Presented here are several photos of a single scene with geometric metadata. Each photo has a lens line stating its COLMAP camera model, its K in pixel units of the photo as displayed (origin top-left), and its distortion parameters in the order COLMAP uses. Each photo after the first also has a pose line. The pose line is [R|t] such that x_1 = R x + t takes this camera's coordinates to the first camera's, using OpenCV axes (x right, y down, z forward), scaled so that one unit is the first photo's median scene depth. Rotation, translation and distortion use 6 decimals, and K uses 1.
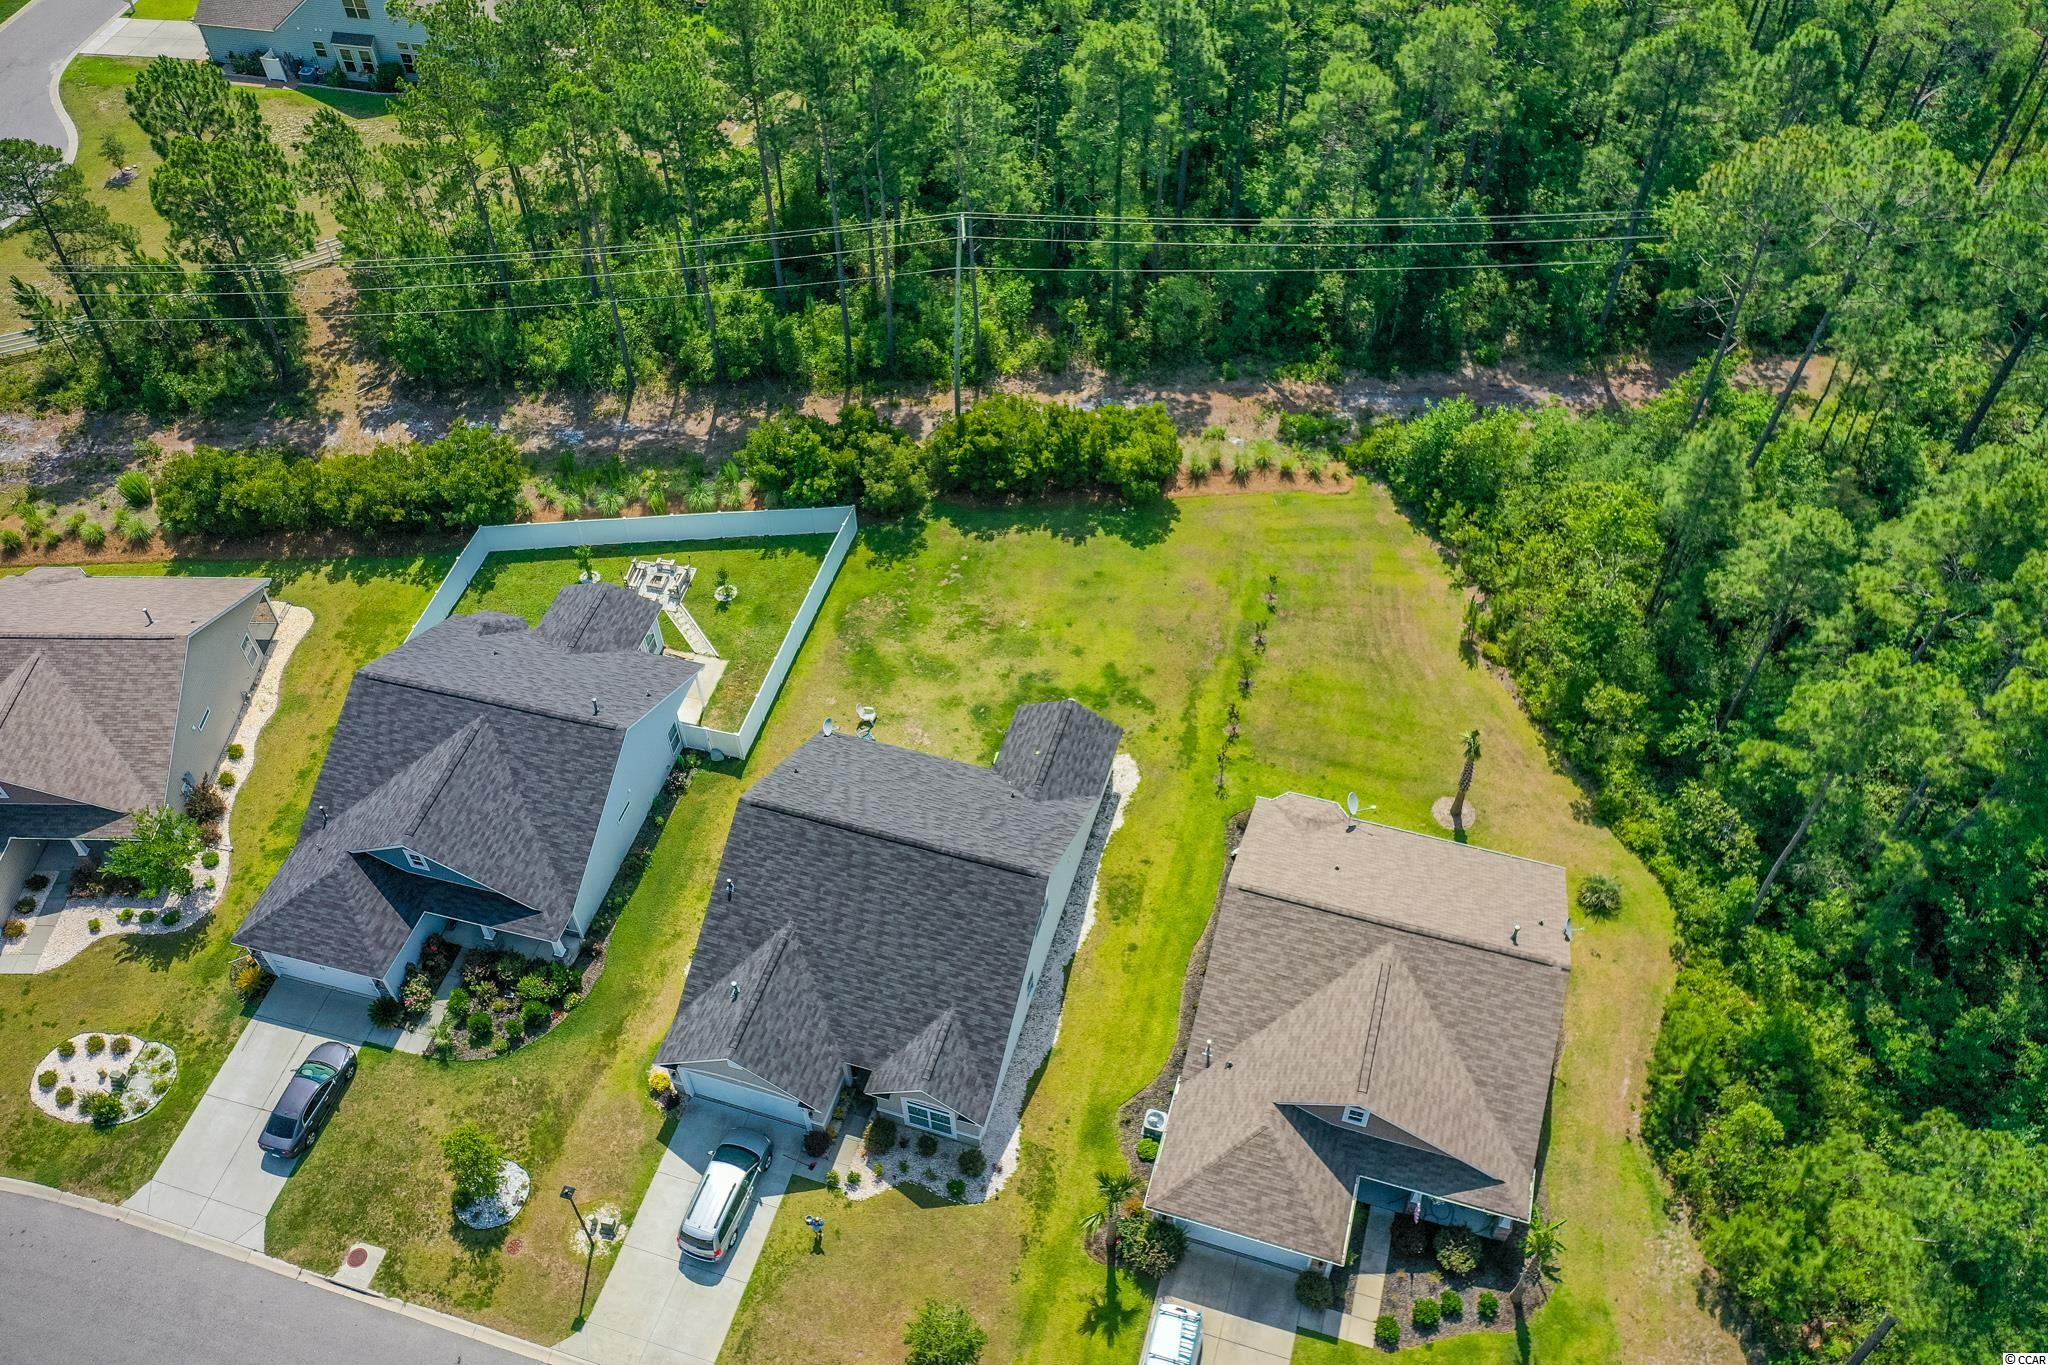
lens RADIAL K [[1599.9, 0, 1024.0], [0, 1599.9, 682.5], [0, 0, 1]] dist [0.014029, 0.004260]
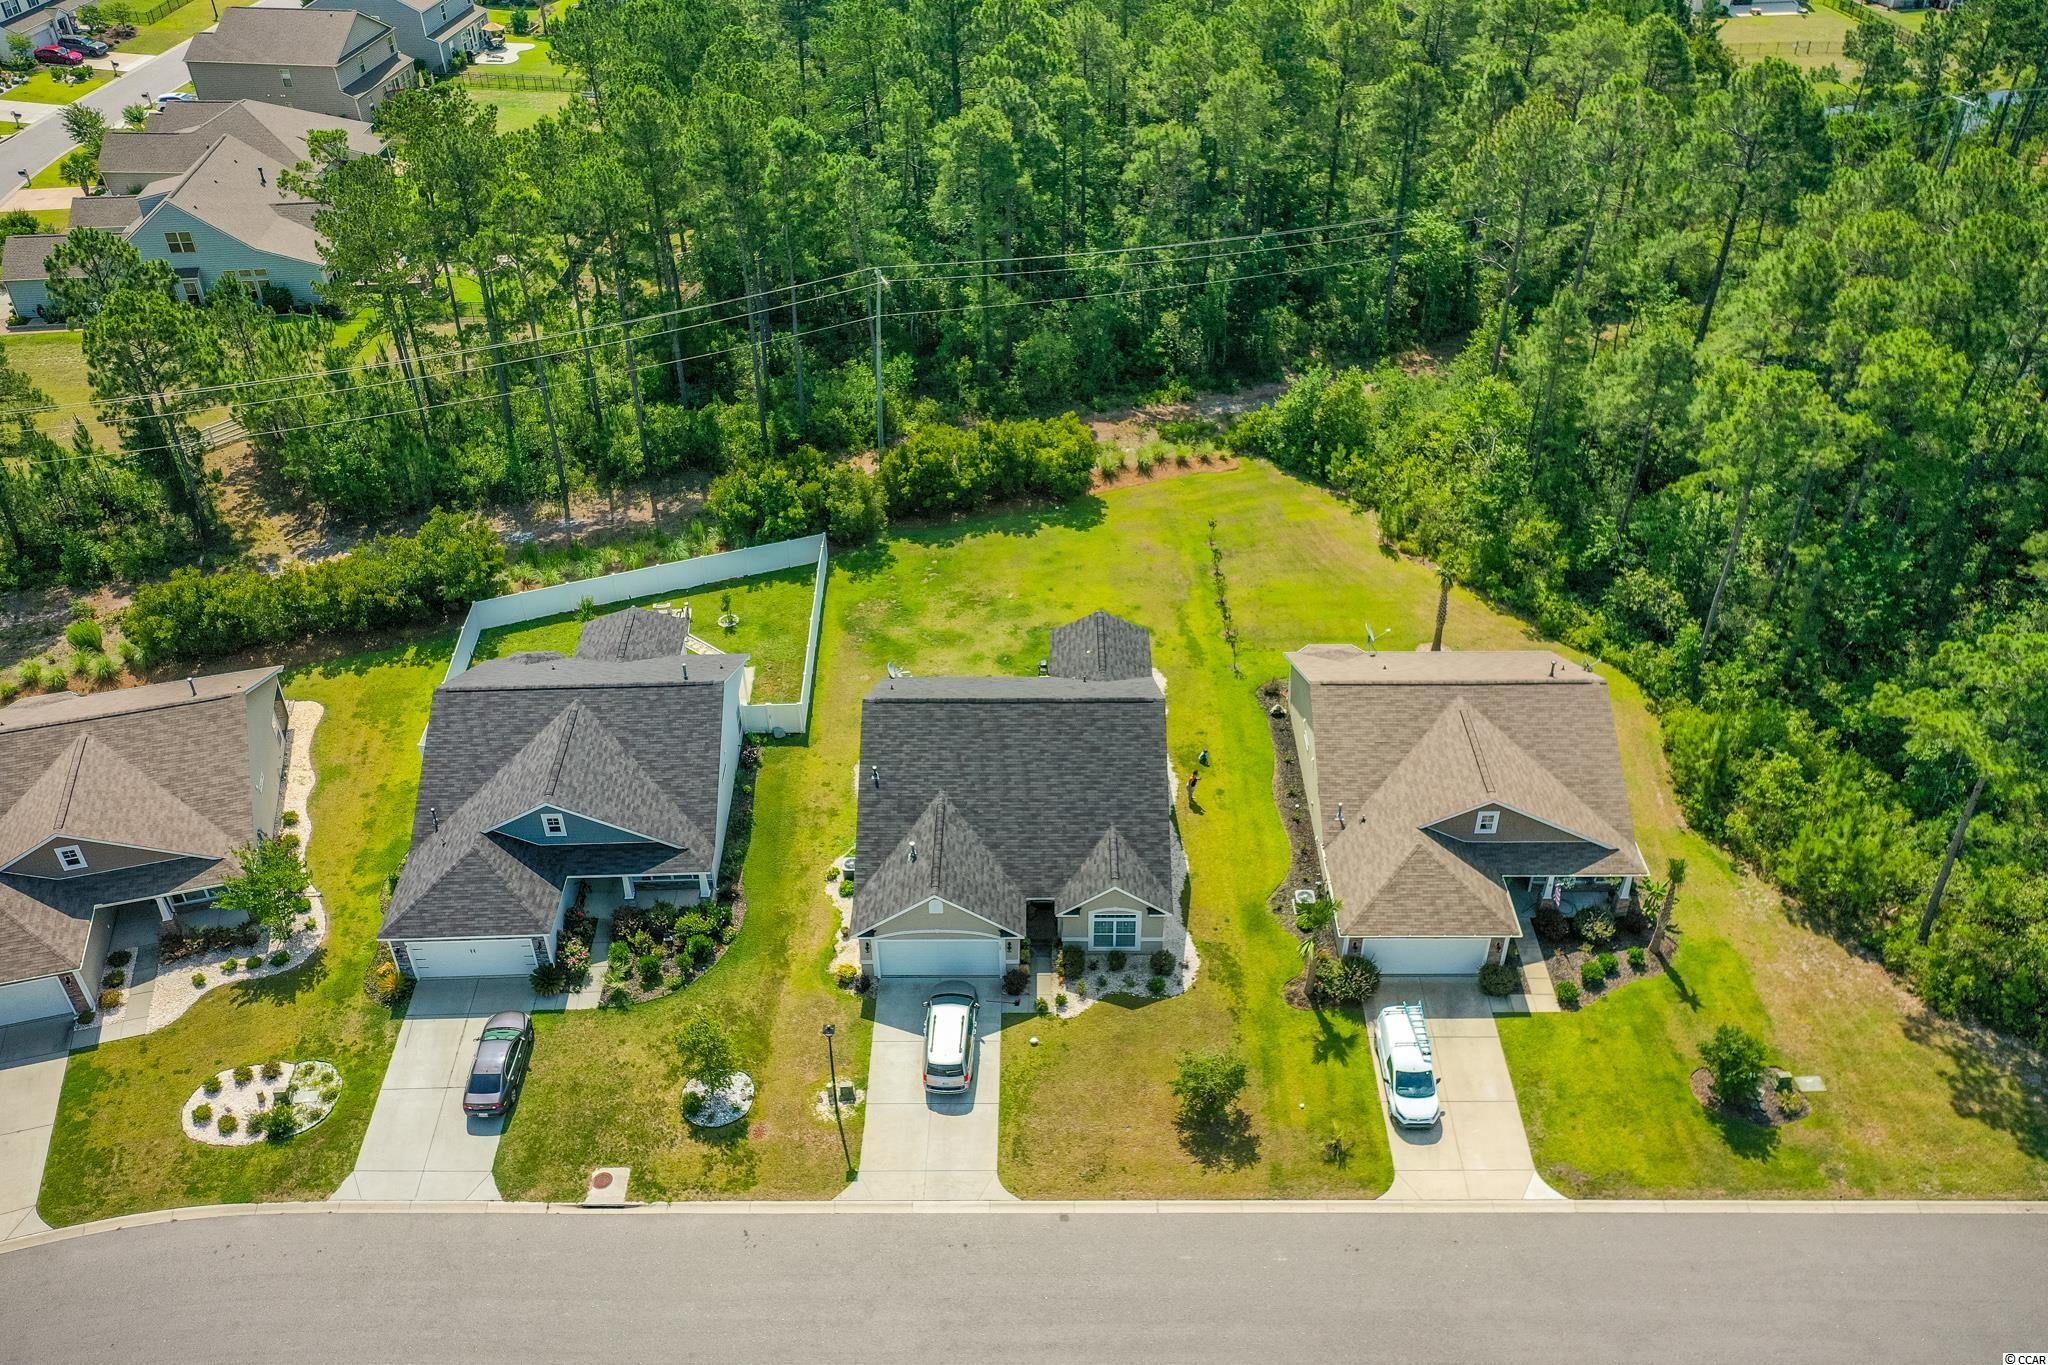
lens RADIAL K [[1599.9, 0, 1024.0], [0, 1599.9, 682.5], [0, 0, 1]] dist [0.014029, 0.004260]
pose [[0.958348, -0.171688, 0.228236, -0.293209], [0.215746, 0.958835, -0.184632, 0.261334], [-0.187141, 0.226182, 0.955939, -0.043980]]
